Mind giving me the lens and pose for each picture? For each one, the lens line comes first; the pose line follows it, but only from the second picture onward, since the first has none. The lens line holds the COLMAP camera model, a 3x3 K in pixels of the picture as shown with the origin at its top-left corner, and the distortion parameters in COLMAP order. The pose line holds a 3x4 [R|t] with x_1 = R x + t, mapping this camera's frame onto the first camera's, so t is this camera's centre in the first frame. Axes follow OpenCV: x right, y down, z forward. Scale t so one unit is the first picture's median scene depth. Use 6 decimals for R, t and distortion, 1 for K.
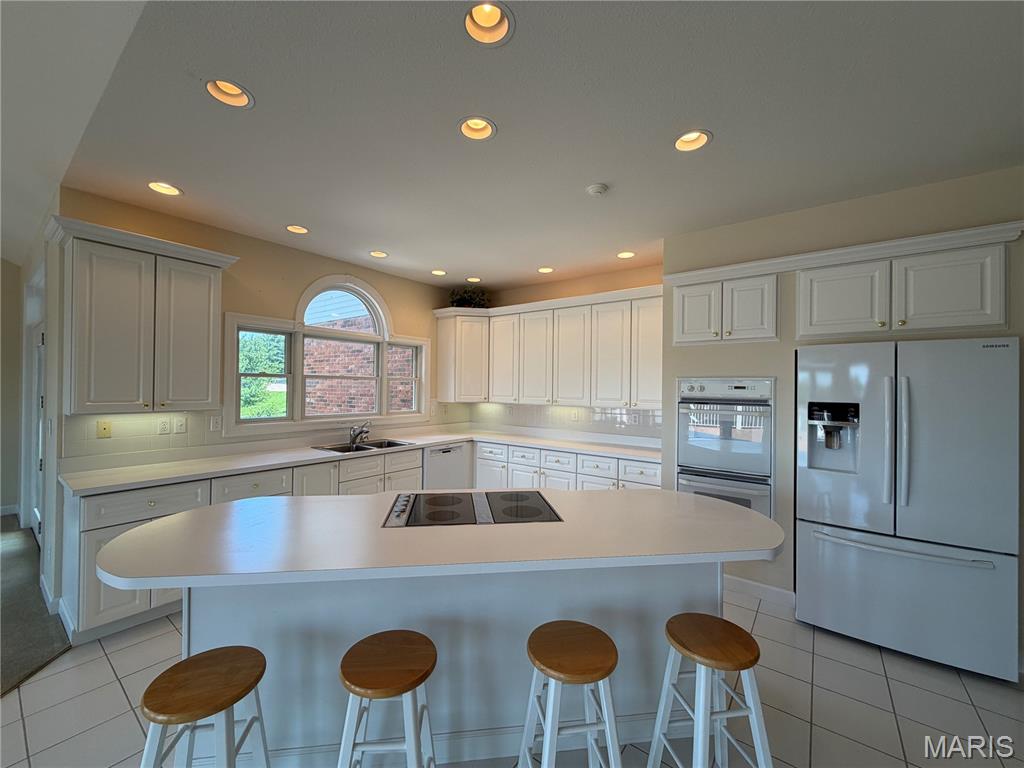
lens RADIAL K [[406.6, 0, 510.5], [0, 406.6, 384.7], [0, 0, 1]] dist [0.000002, -0.000453]
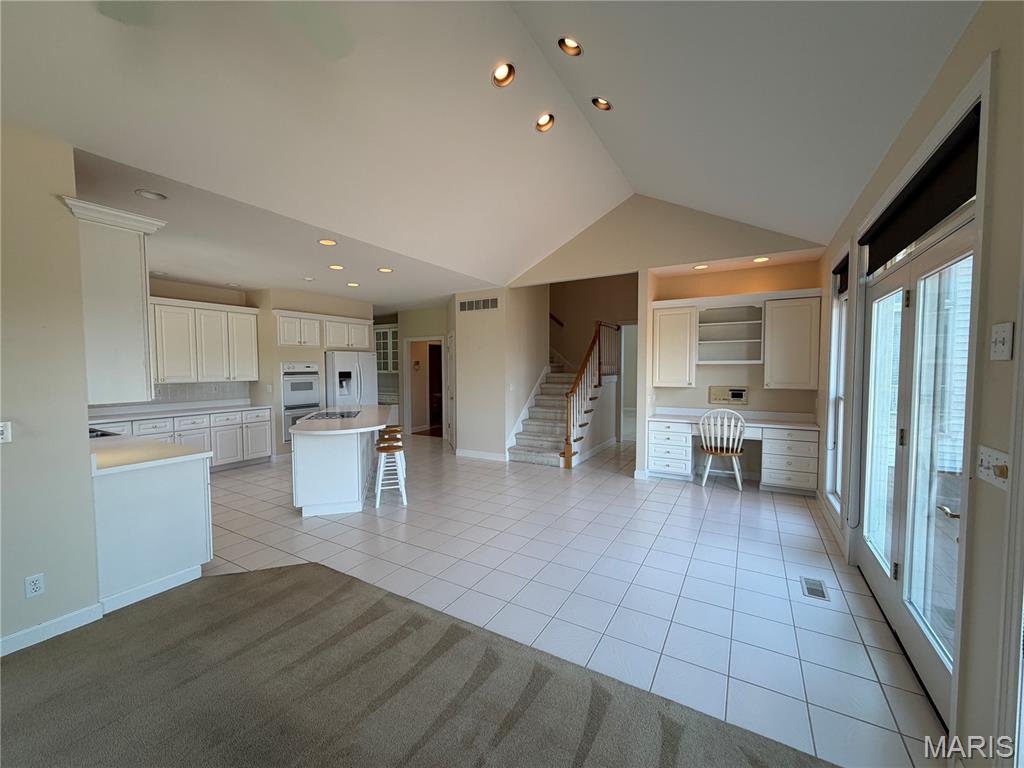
lens RADIAL K [[406.6, 0, 509.9], [0, 406.6, 385.4], [0, 0, 1]] dist [0.000002, -0.000453]
pose [[-0.119698, -0.056695, 0.991190, -1.837174], [-0.001891, 0.998379, 0.056878, -0.021394], [-0.992809, 0.004934, -0.119611, 0.148951]]
